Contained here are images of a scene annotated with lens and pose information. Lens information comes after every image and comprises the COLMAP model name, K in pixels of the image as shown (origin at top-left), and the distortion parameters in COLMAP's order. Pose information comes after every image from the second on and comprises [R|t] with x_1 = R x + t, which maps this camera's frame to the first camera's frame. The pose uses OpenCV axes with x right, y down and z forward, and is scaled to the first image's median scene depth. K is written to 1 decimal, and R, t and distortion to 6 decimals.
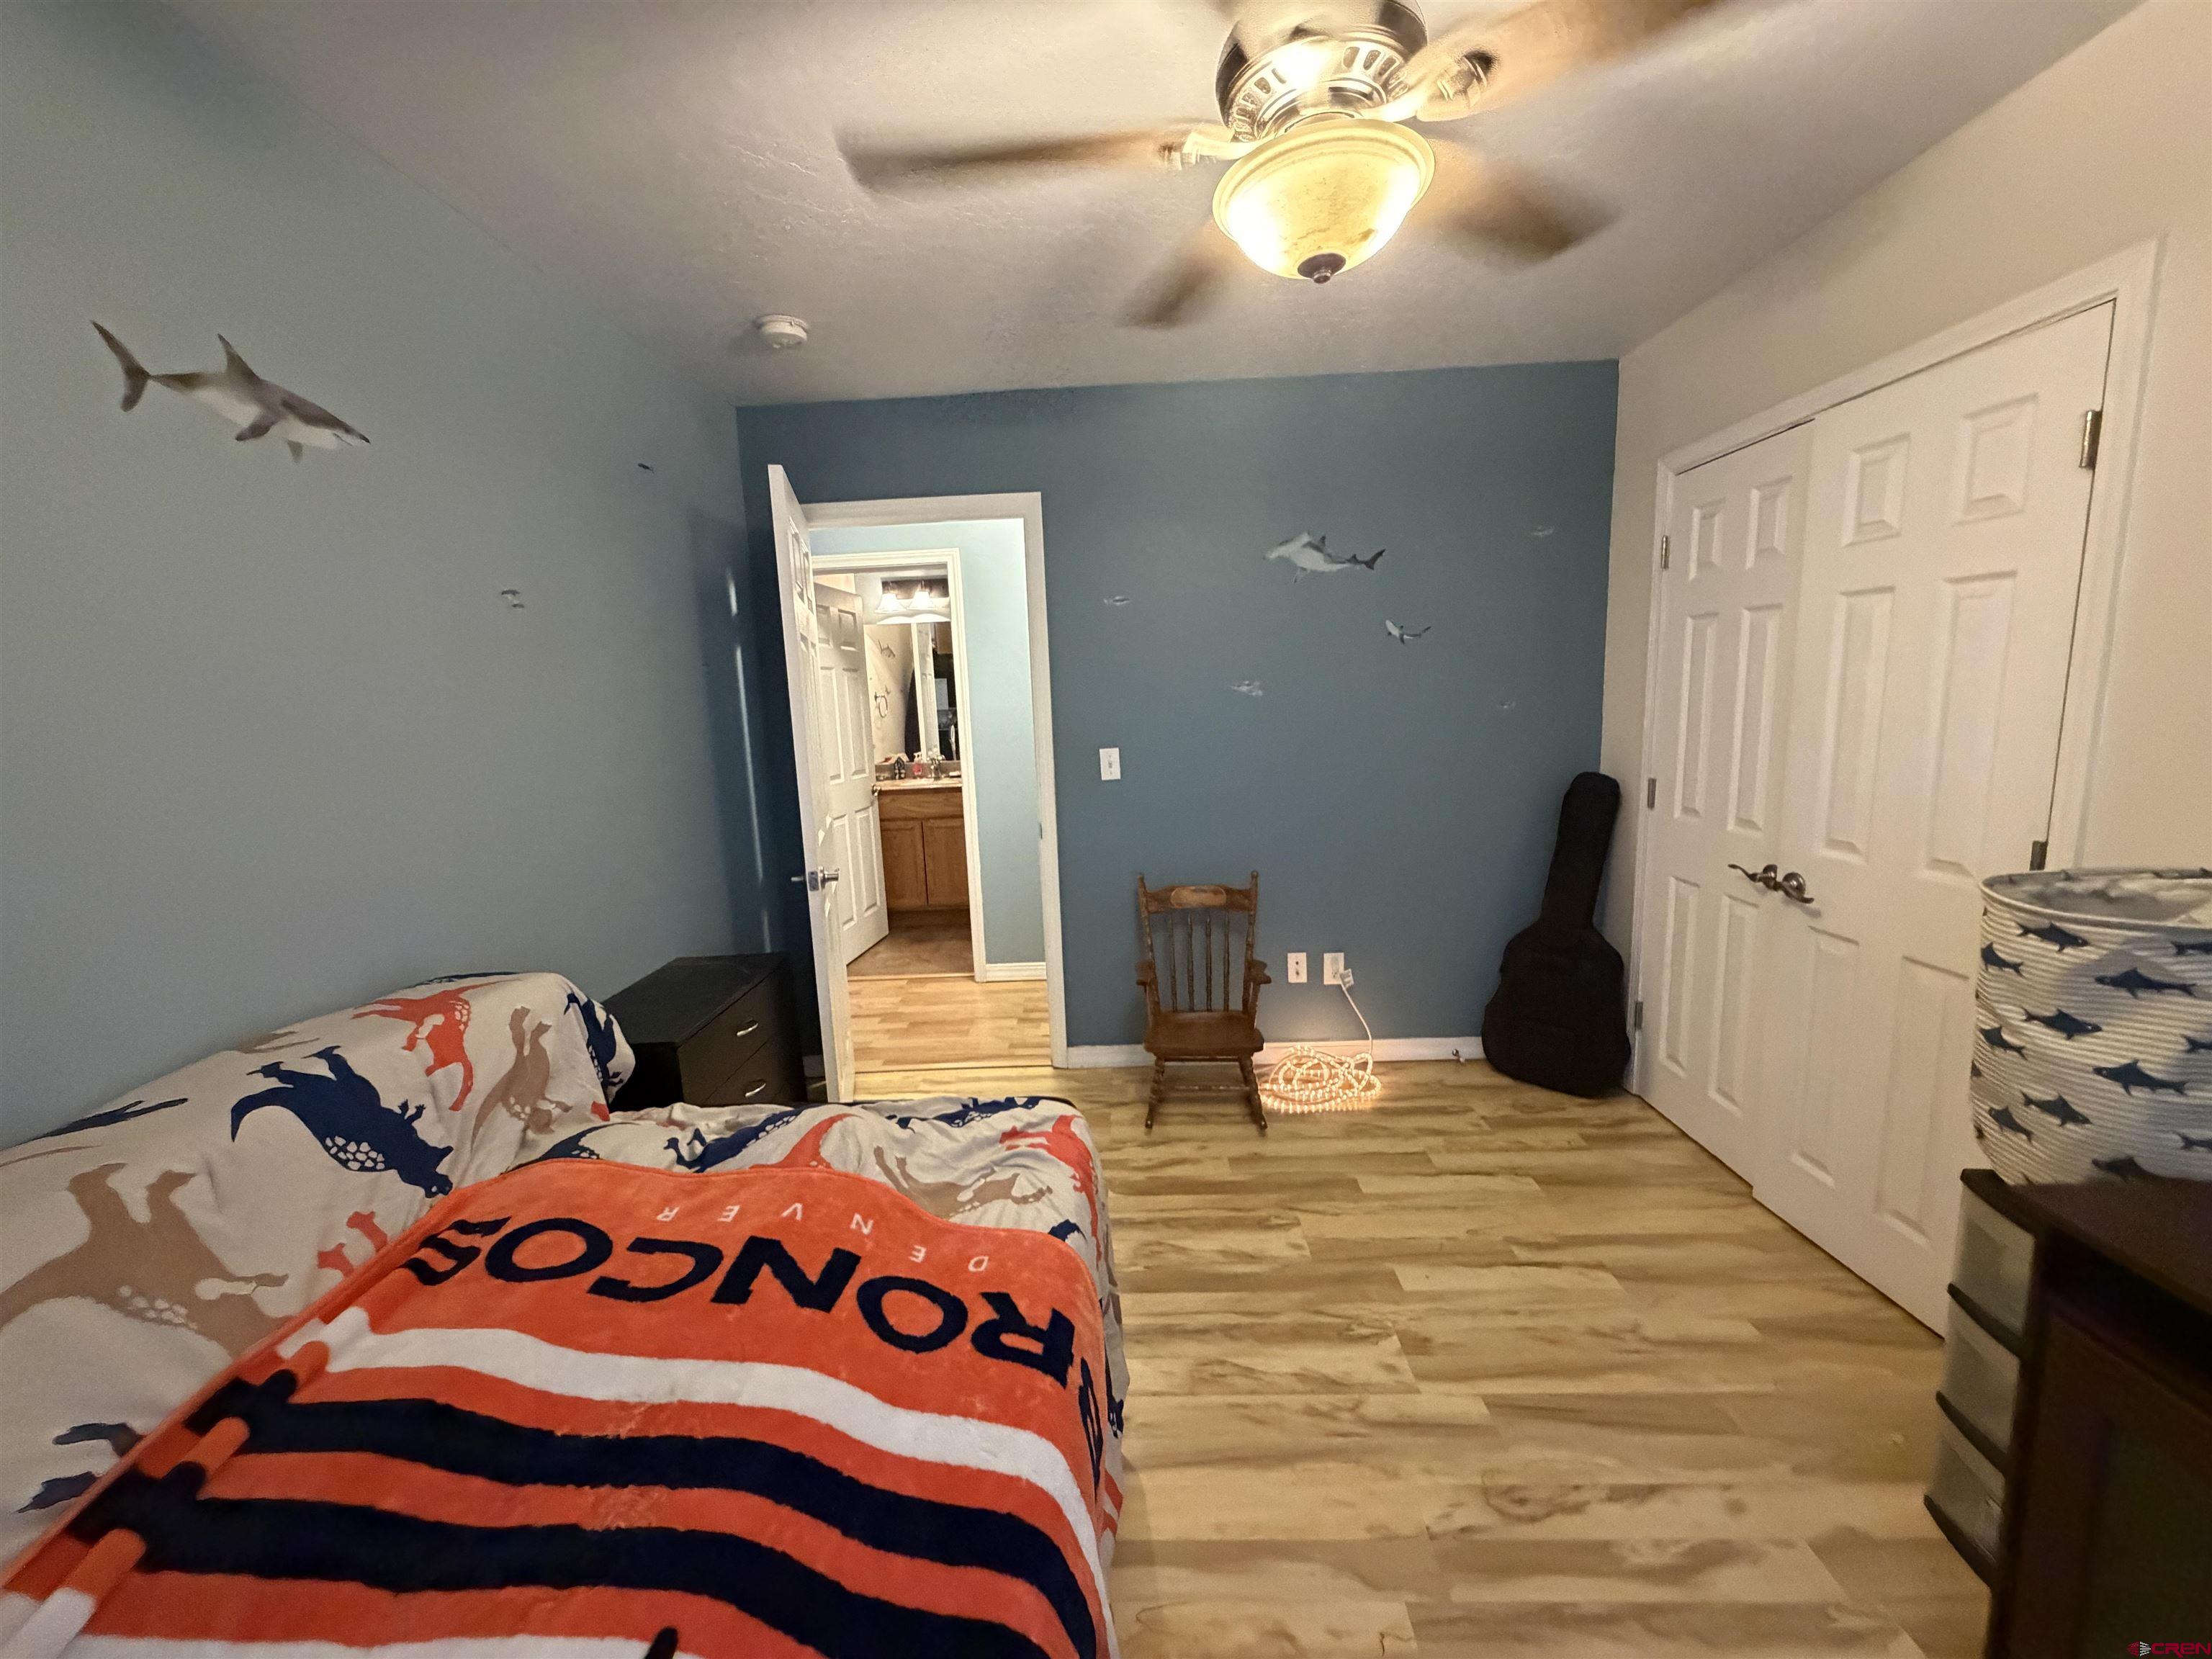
lens RADIAL K [[885.1, 0, 1099.5], [0, 885.1, 831.2], [0, 0, 1]] dist [0.001424, 0.000220]
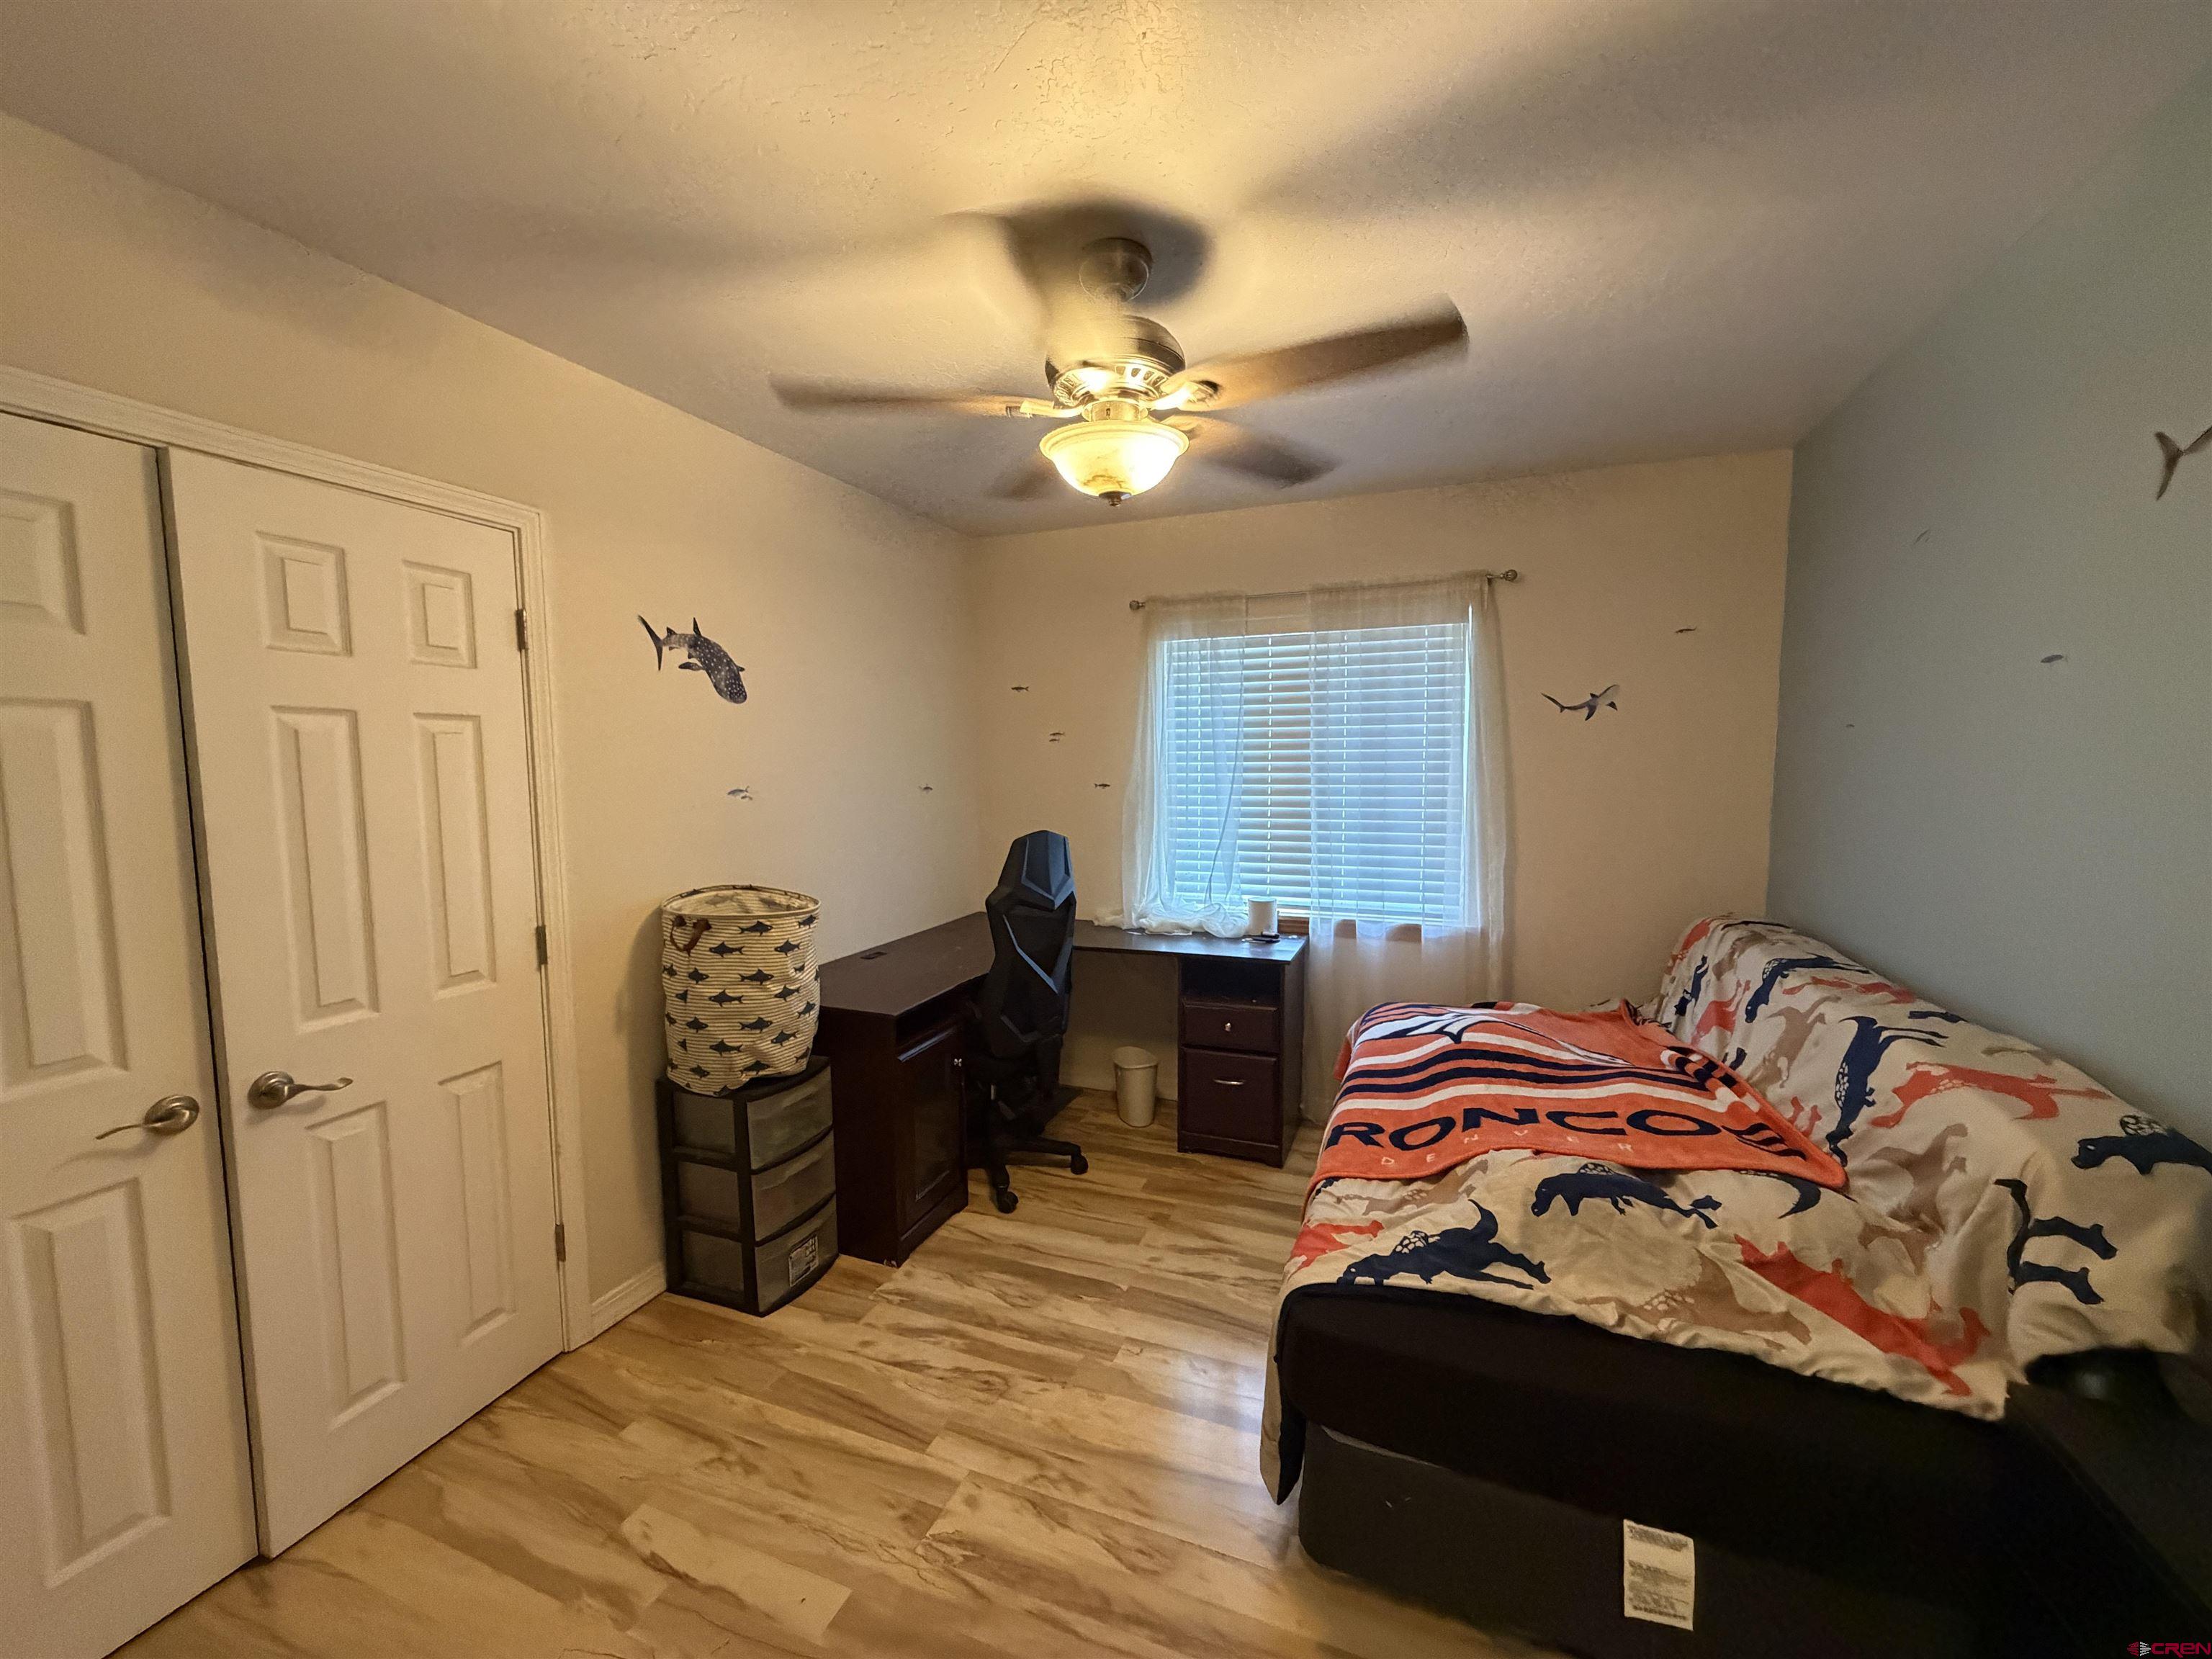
lens RADIAL K [[883.1, 0, 1100.2], [0, 883.1, 823.4], [0, 0, 1]] dist [-0.000260, -0.000299]
pose [[-0.938880, 0.022287, 0.343523, -0.151542], [0.096717, 0.974785, 0.201096, -0.296401], [-0.330379, 0.222029, -0.917362, 1.758274]]
